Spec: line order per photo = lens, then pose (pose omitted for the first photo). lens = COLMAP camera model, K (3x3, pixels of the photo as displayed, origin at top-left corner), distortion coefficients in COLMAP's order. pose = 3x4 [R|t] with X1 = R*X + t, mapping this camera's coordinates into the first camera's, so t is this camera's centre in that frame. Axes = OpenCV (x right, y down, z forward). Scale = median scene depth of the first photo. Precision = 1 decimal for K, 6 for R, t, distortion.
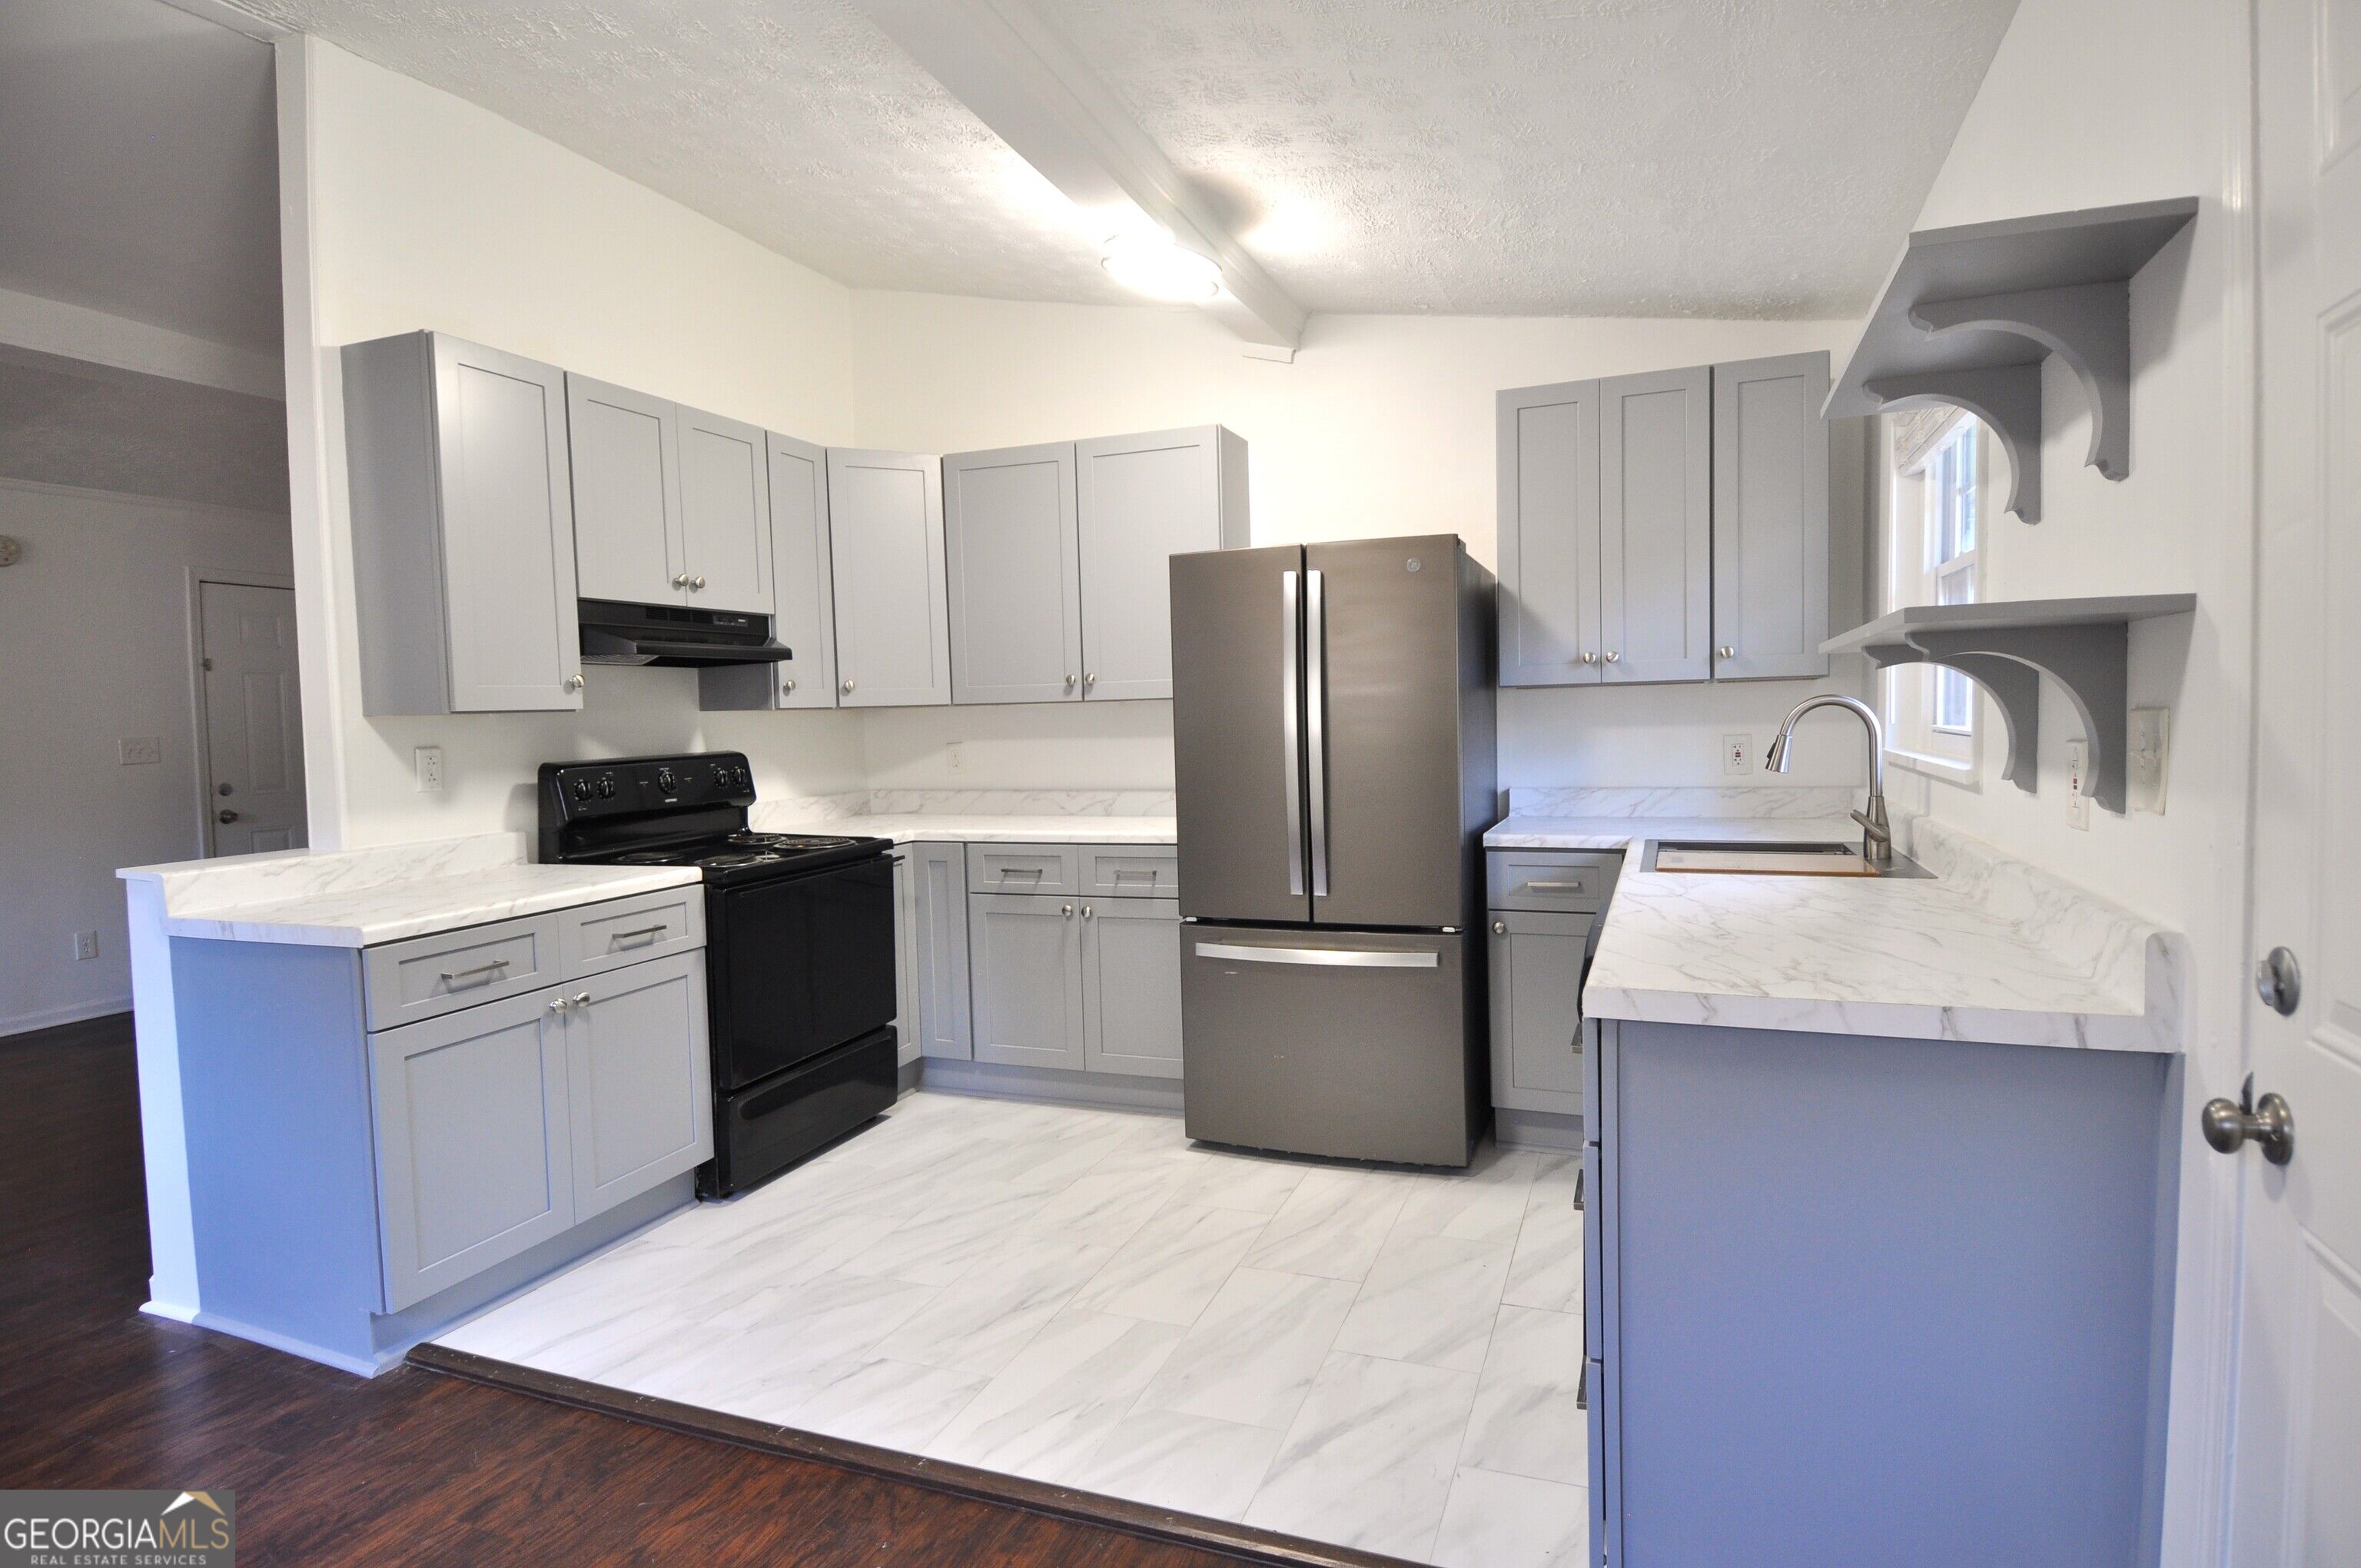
lens RADIAL K [[1260.5, 0, 1184.7], [0, 1260.5, 788.7], [0, 0, 1]] dist [-0.019772, -0.006139]
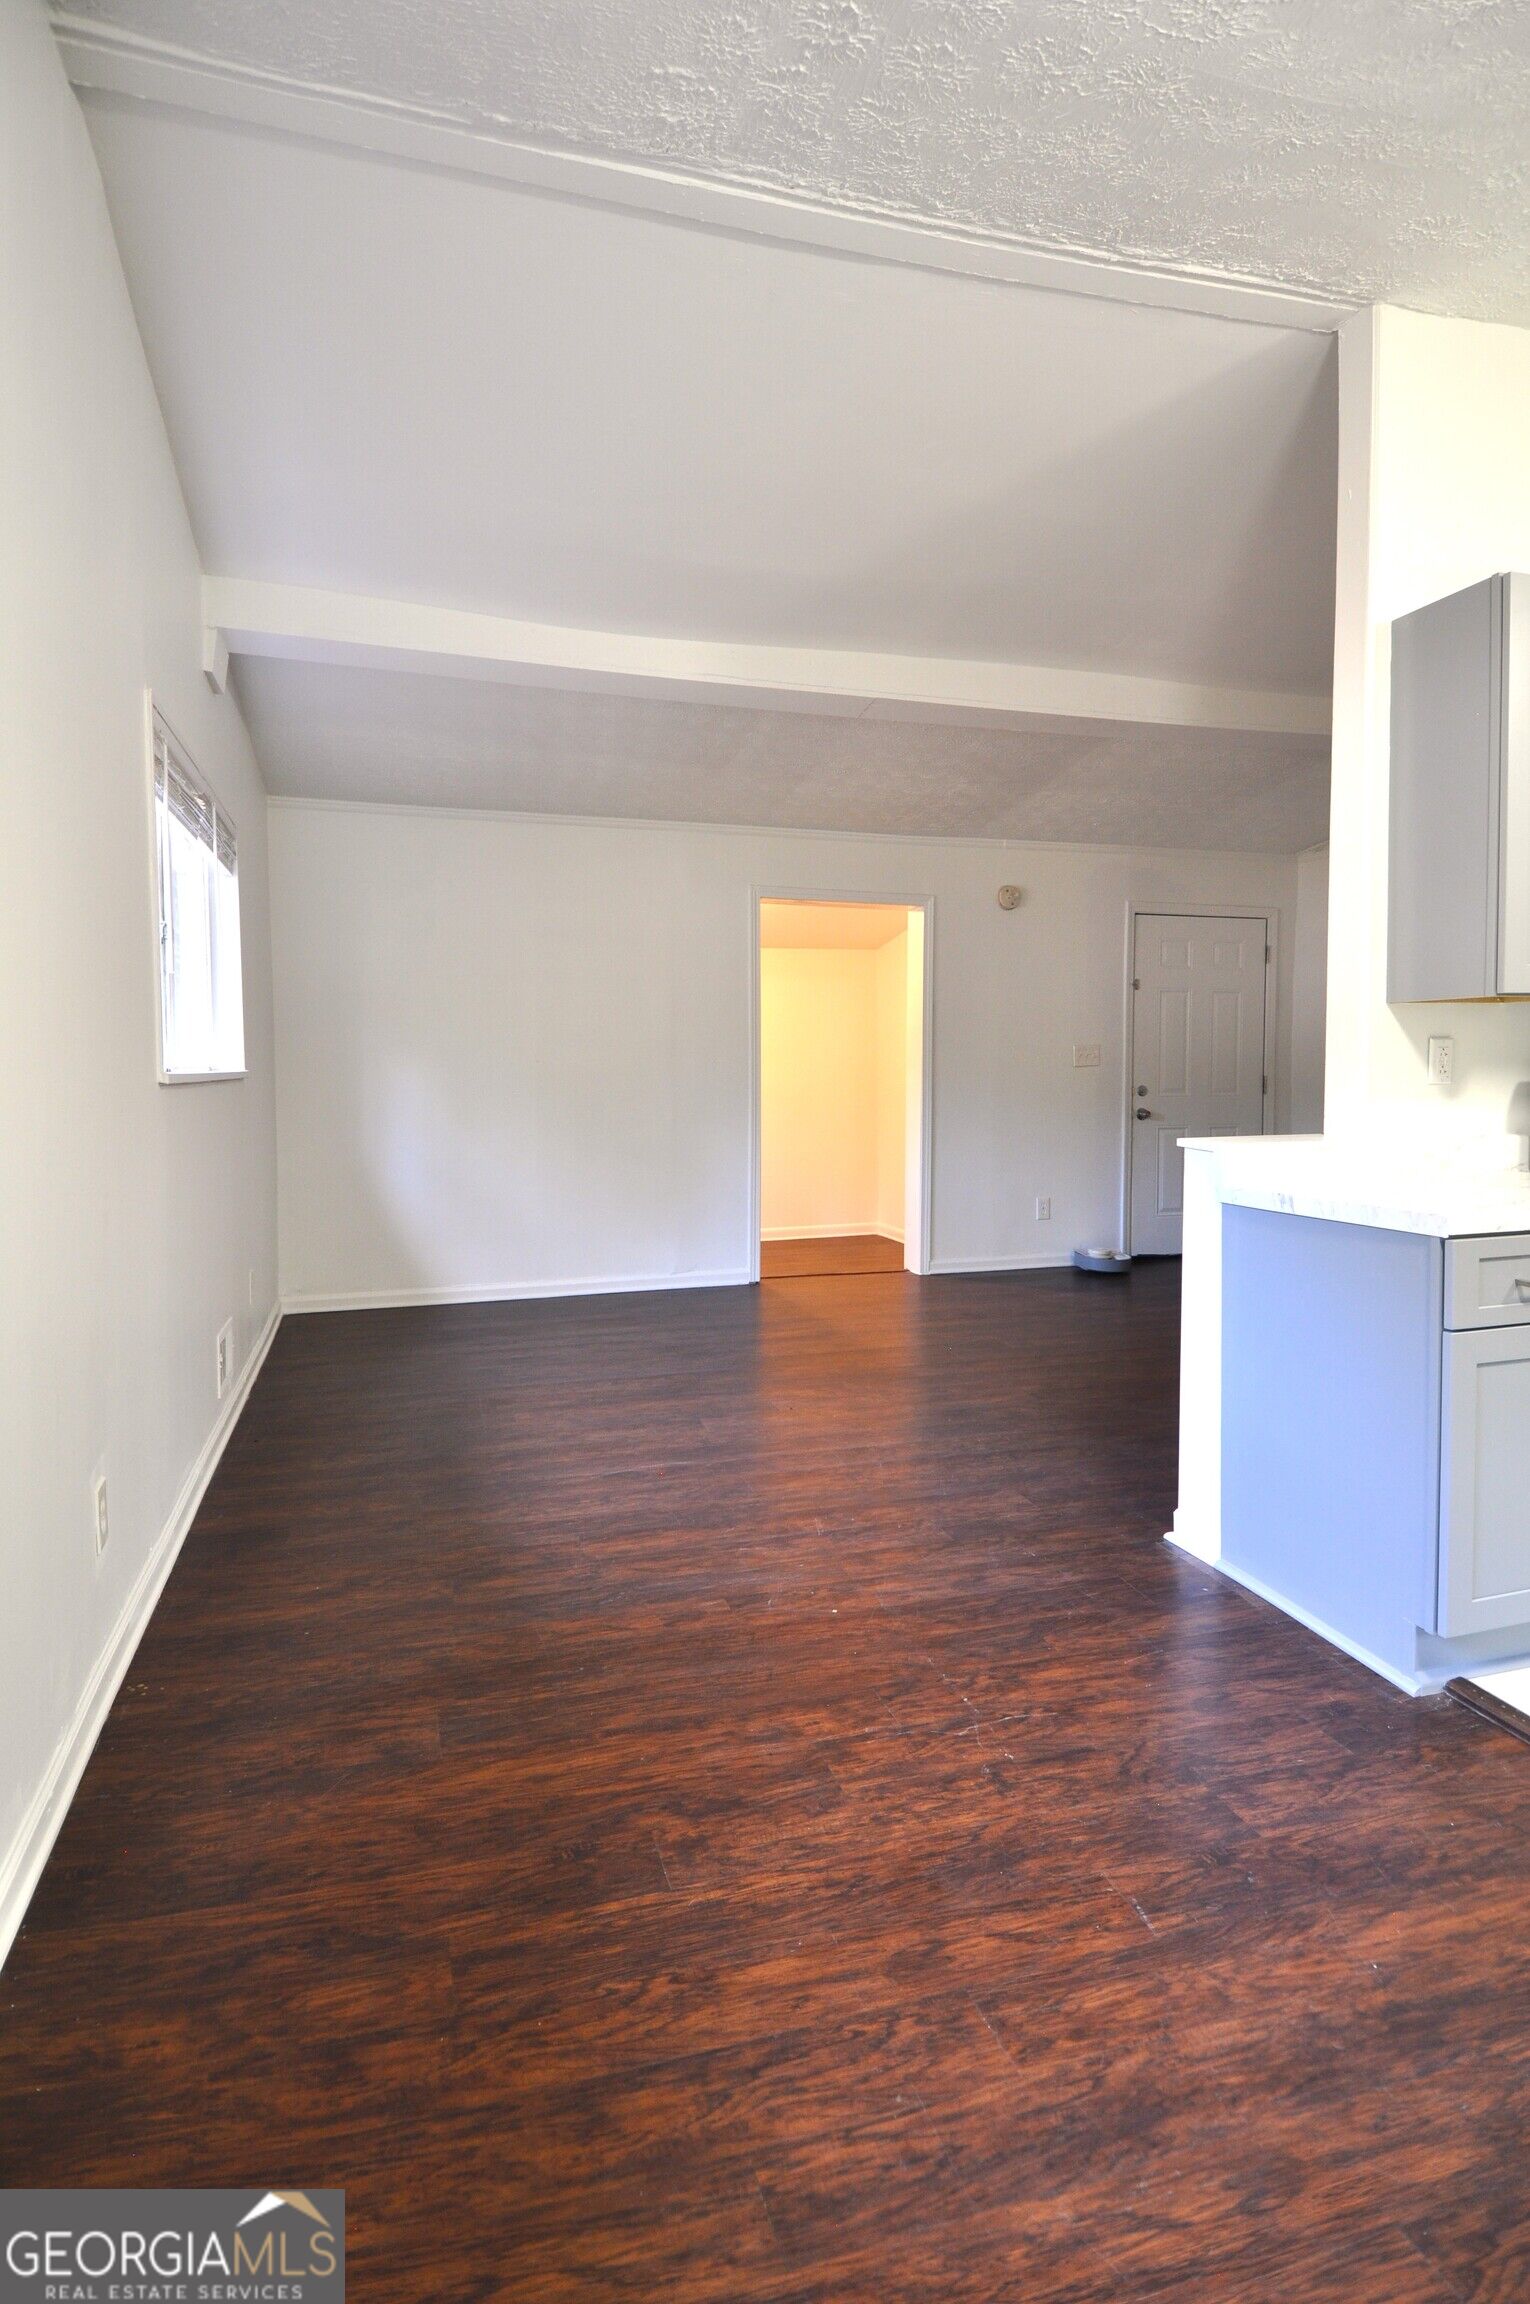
lens RADIAL K [[1230.1, 0, 750.5], [0, 1230.1, 1147.9], [0, 0, 1]] dist [-0.019772, -0.006139]
pose [[0.598918, 0.078121, -0.796991, -0.288311], [-0.056644, 0.996870, 0.055146, 0.046502], [0.798804, 0.012117, 0.601469, 0.050903]]
